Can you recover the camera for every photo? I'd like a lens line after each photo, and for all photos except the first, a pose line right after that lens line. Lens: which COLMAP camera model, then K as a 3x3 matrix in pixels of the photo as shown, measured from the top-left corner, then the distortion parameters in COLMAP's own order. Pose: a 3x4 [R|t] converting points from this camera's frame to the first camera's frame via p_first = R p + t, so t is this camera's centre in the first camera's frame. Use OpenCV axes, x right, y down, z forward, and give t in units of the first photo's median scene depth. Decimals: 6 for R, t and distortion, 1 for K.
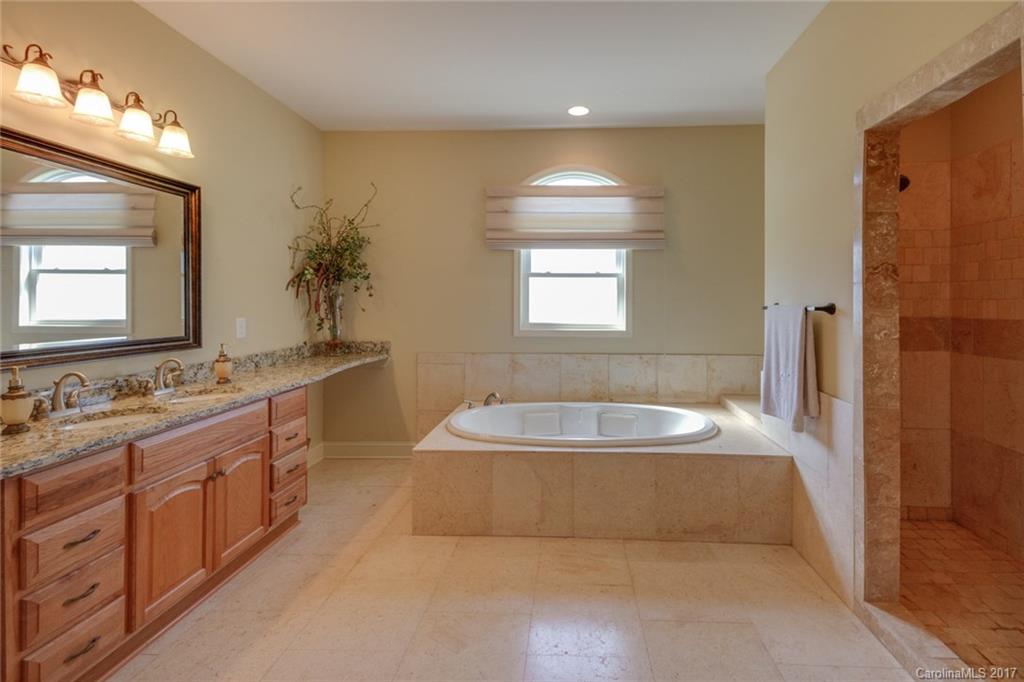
lens RADIAL K [[493.4, 0, 558.4], [0, 493.4, 301.5], [0, 0, 1]] dist [0.056523, -0.018443]
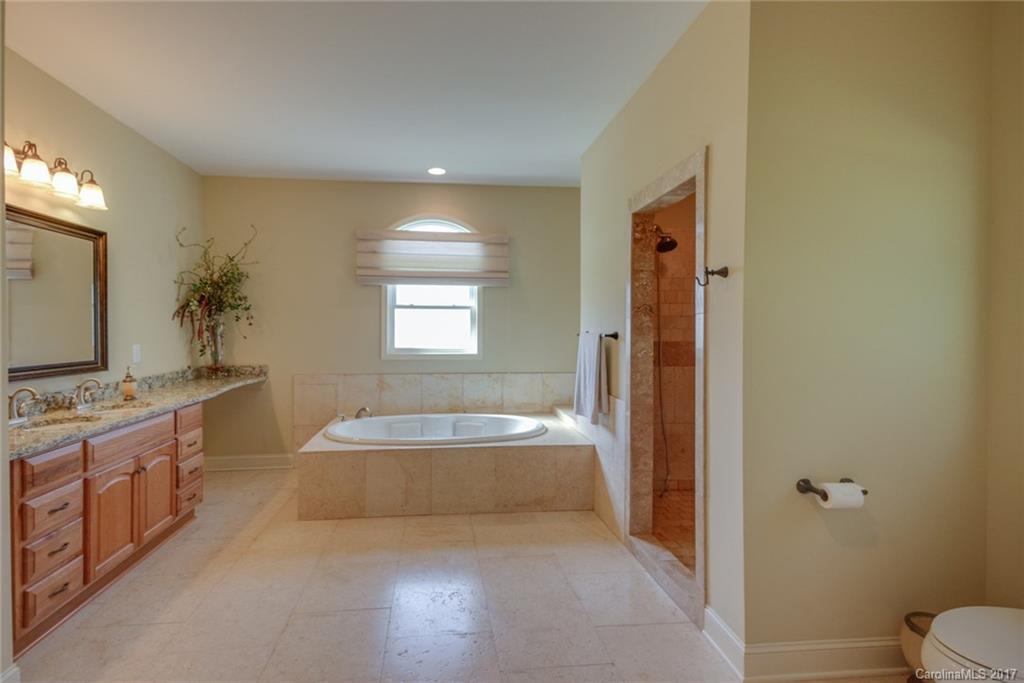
lens RADIAL K [[499.2, 0, 499.9], [0, 499.2, 328.4], [0, 0, 1]] dist [0.057539, -0.023059]
pose [[0.987993, 0.000008, 0.154497, 0.005184], [-0.000274, 0.999999, 0.001701, -0.007548], [-0.154497, -0.001723, 0.987992, -0.309263]]
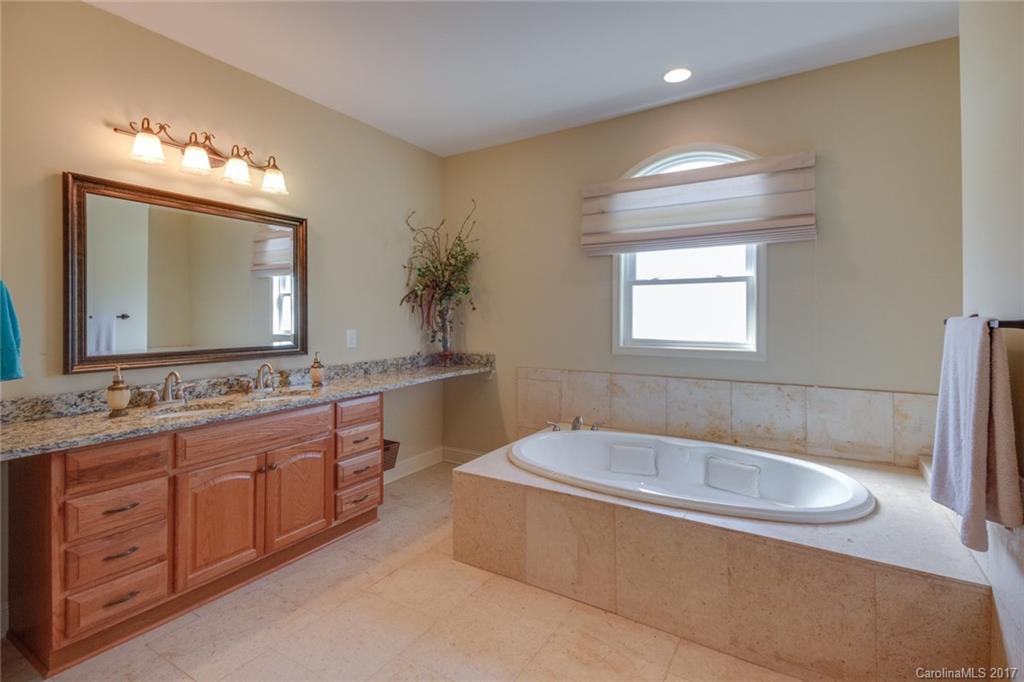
lens RADIAL K [[485.3, 0, 527.1], [0, 485.3, 314.0], [0, 0, 1]] dist [0.053982, -0.018692]
pose [[0.867169, -0.007221, -0.497962, 0.307784], [0.005835, 0.999974, -0.004340, 0.004065], [0.497980, 0.000858, 0.867188, 0.264397]]
